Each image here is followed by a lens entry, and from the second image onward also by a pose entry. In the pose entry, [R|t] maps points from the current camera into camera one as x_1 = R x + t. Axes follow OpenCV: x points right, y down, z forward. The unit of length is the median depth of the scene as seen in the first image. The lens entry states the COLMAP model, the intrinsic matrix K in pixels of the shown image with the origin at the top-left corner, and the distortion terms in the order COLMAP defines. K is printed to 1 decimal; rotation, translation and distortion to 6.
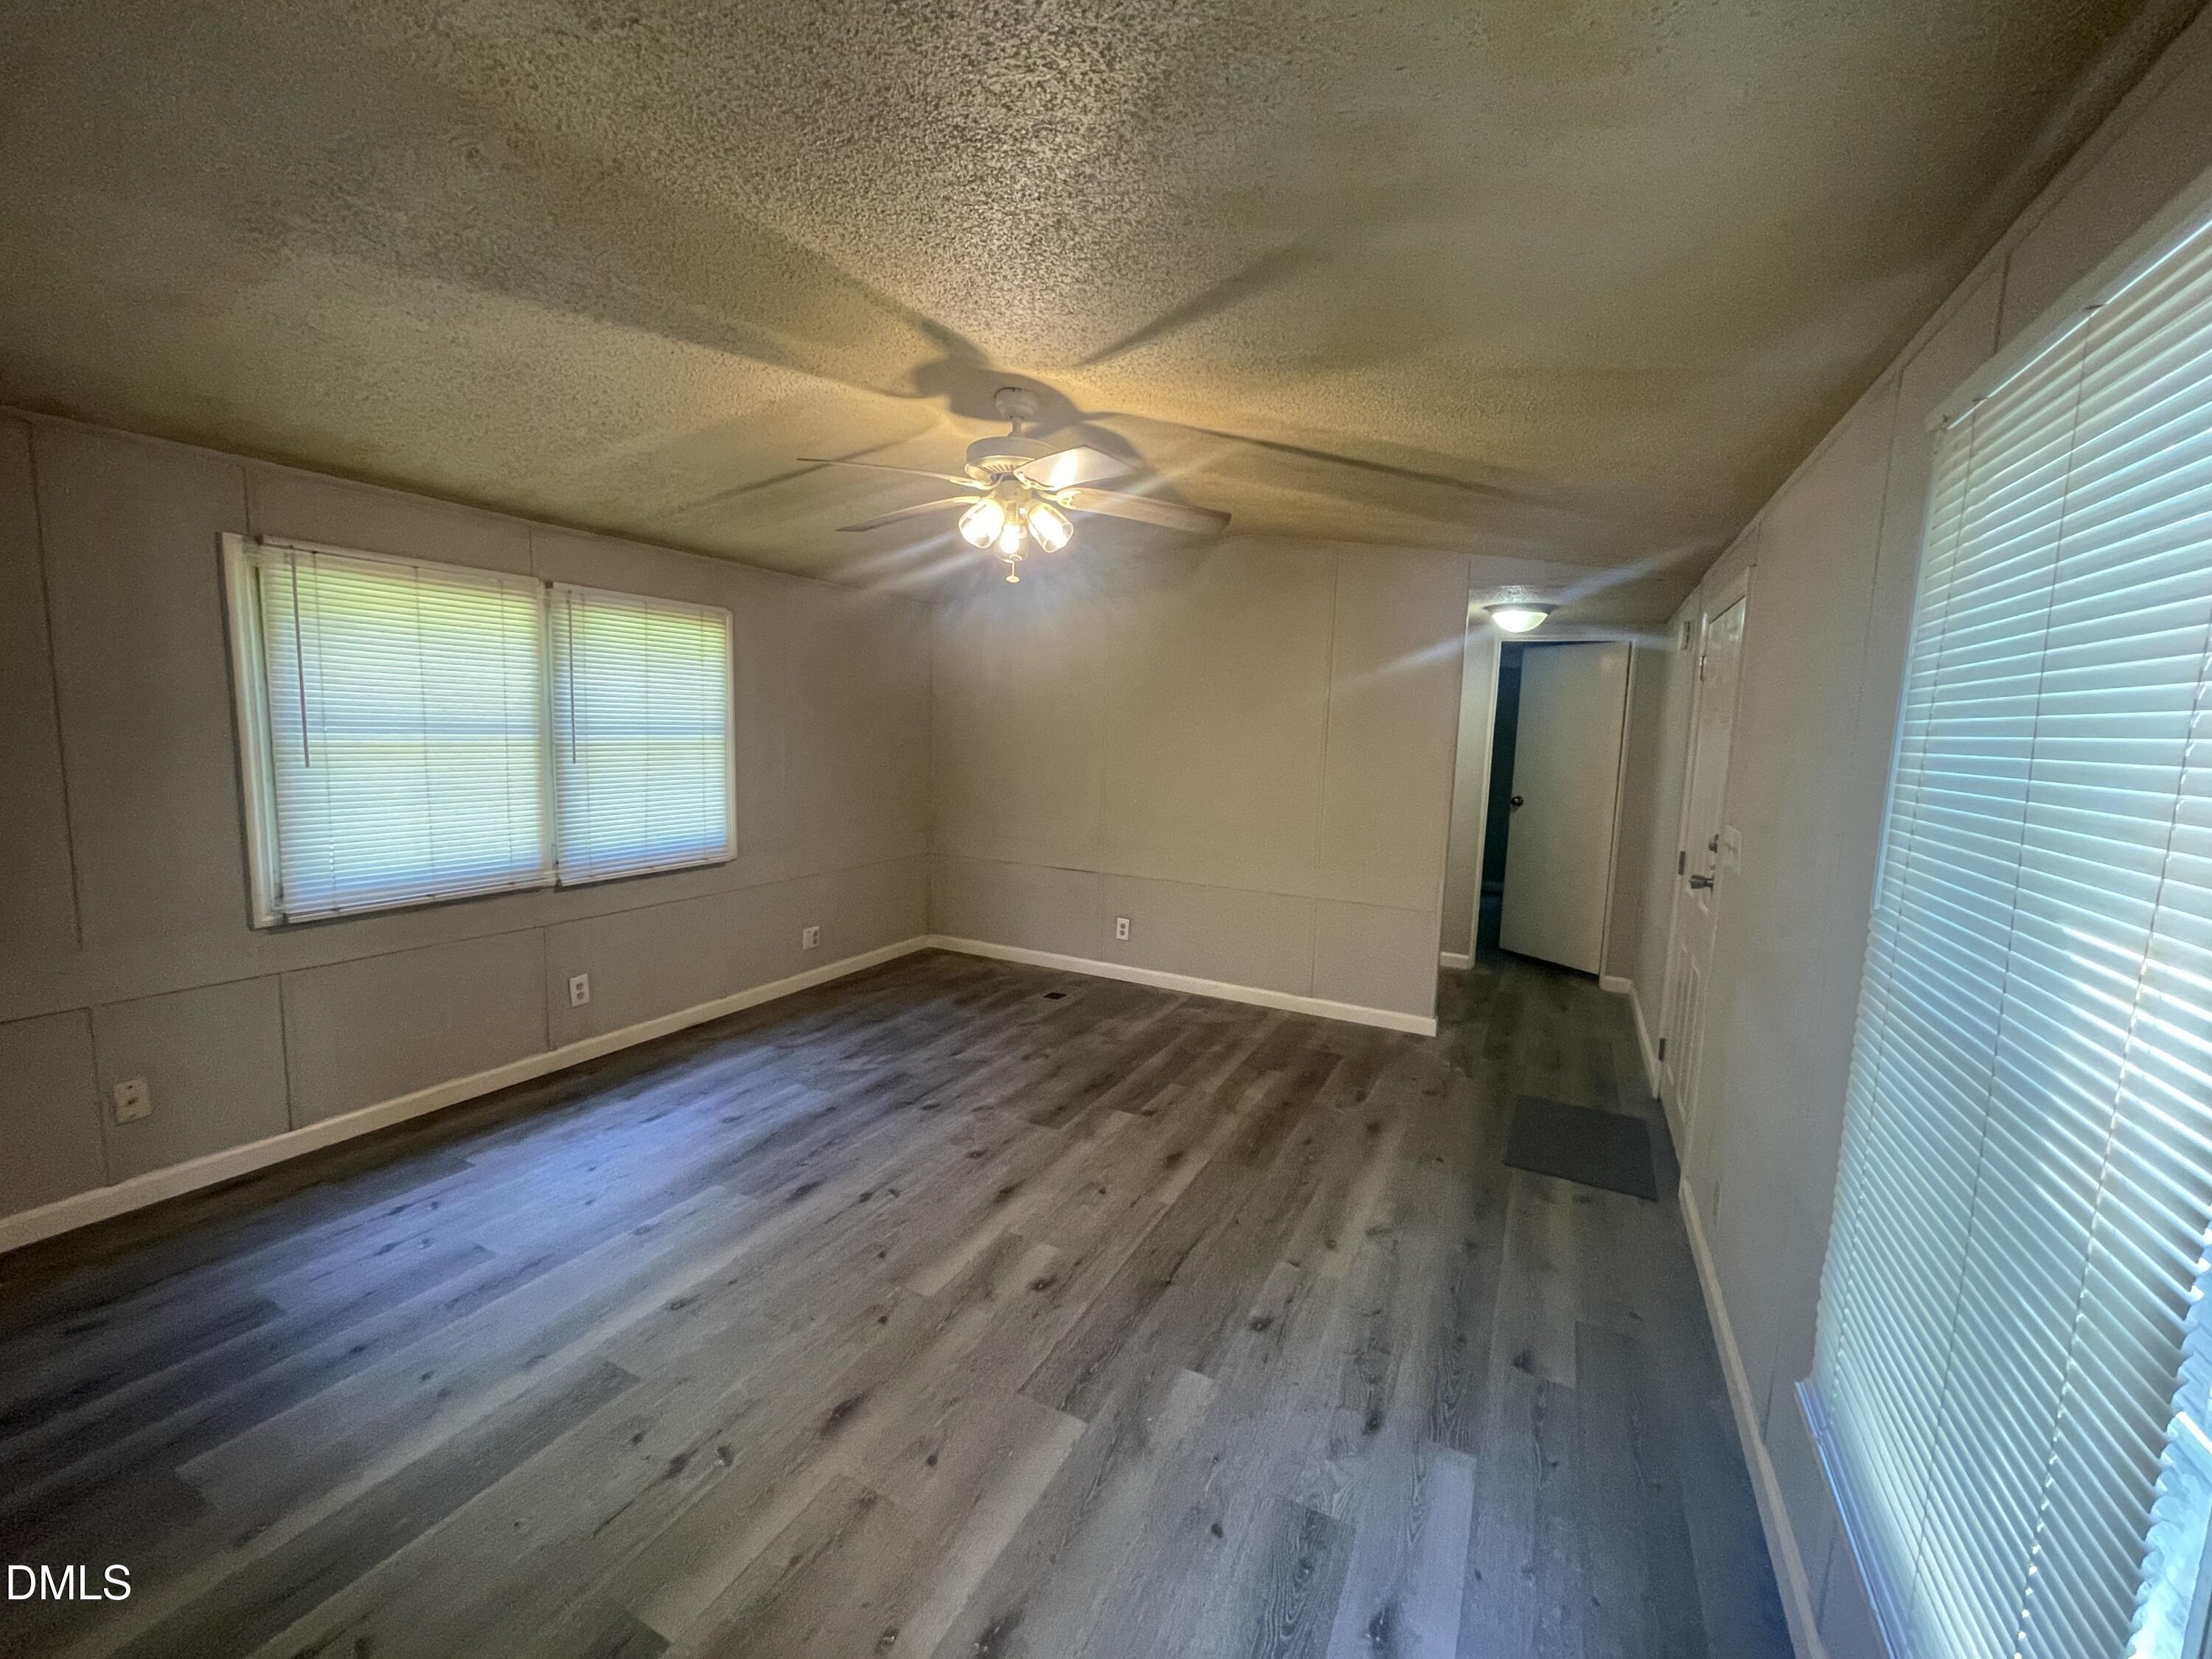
lens RADIAL K [[894.2, 0, 1102.0], [0, 894.2, 819.0], [0, 0, 1]] dist [0.001429, 0.001106]
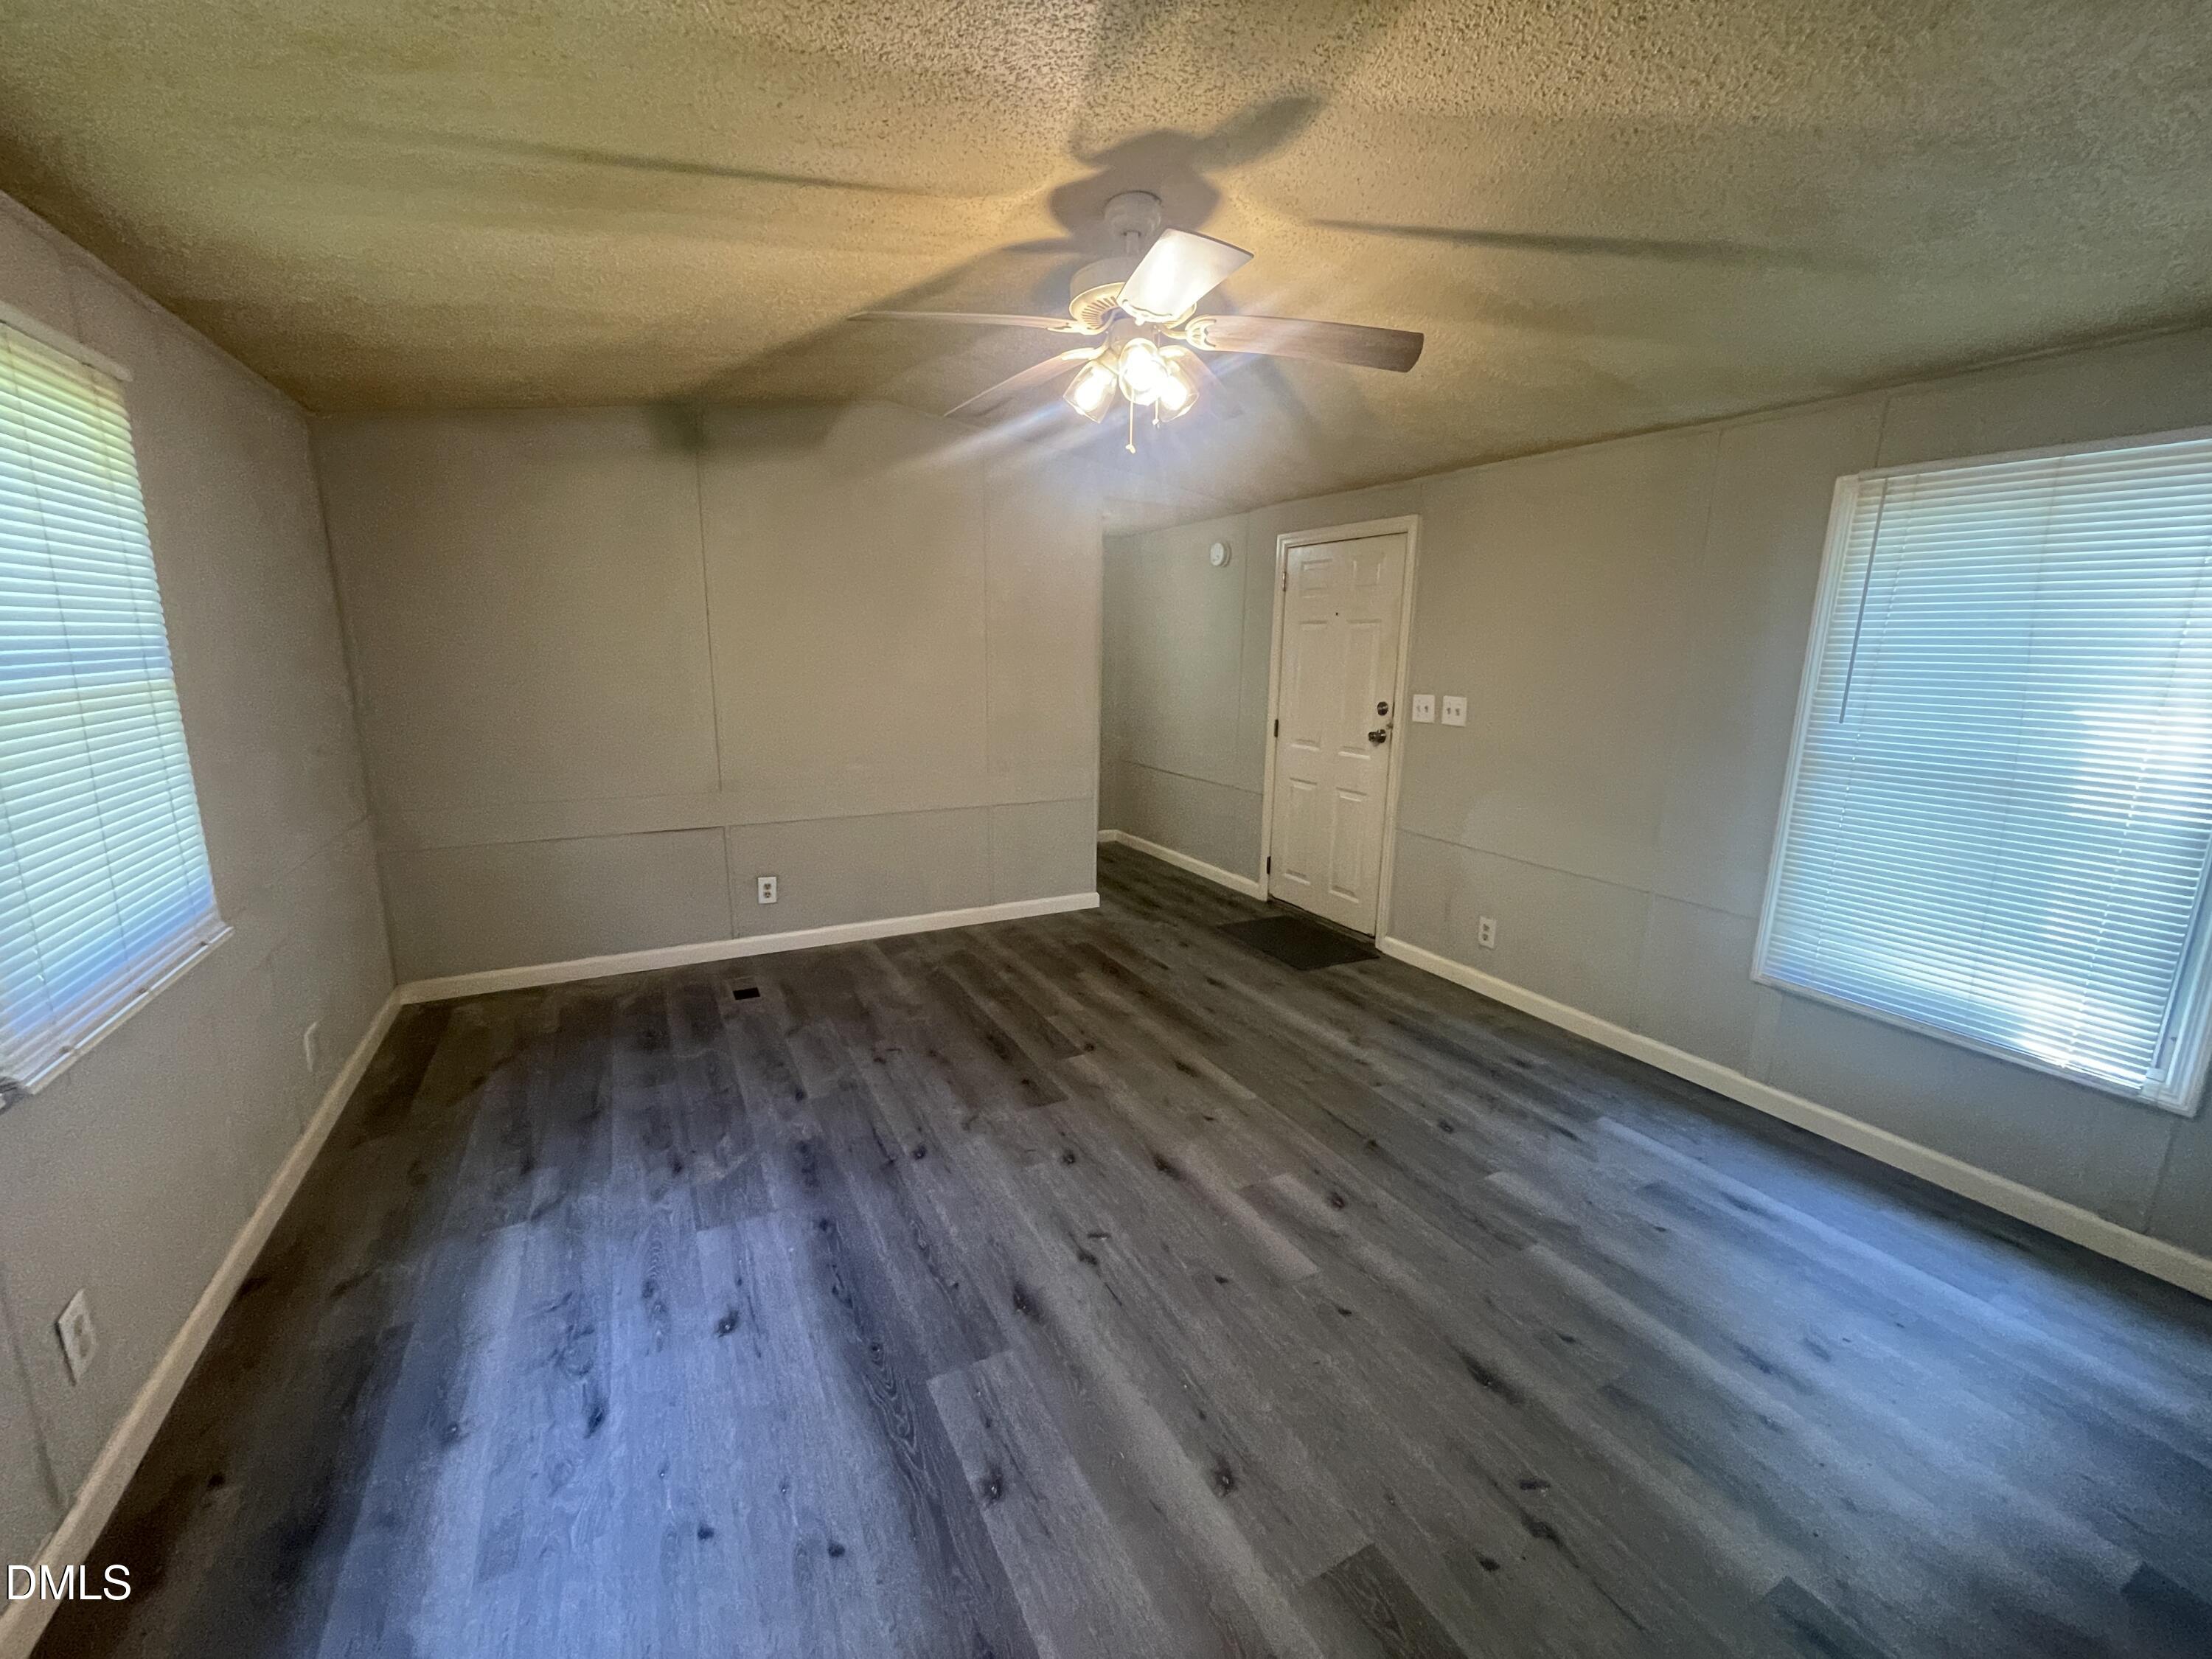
lens RADIAL K [[894.2, 0, 1098.8], [0, 894.2, 824.0], [0, 0, 1]] dist [0.001429, 0.001106]
pose [[0.573416, -0.188476, 0.797290, -0.608172], [0.090878, 0.981805, 0.166735, -0.058122], [-0.814208, -0.023152, 0.580111, 0.413692]]
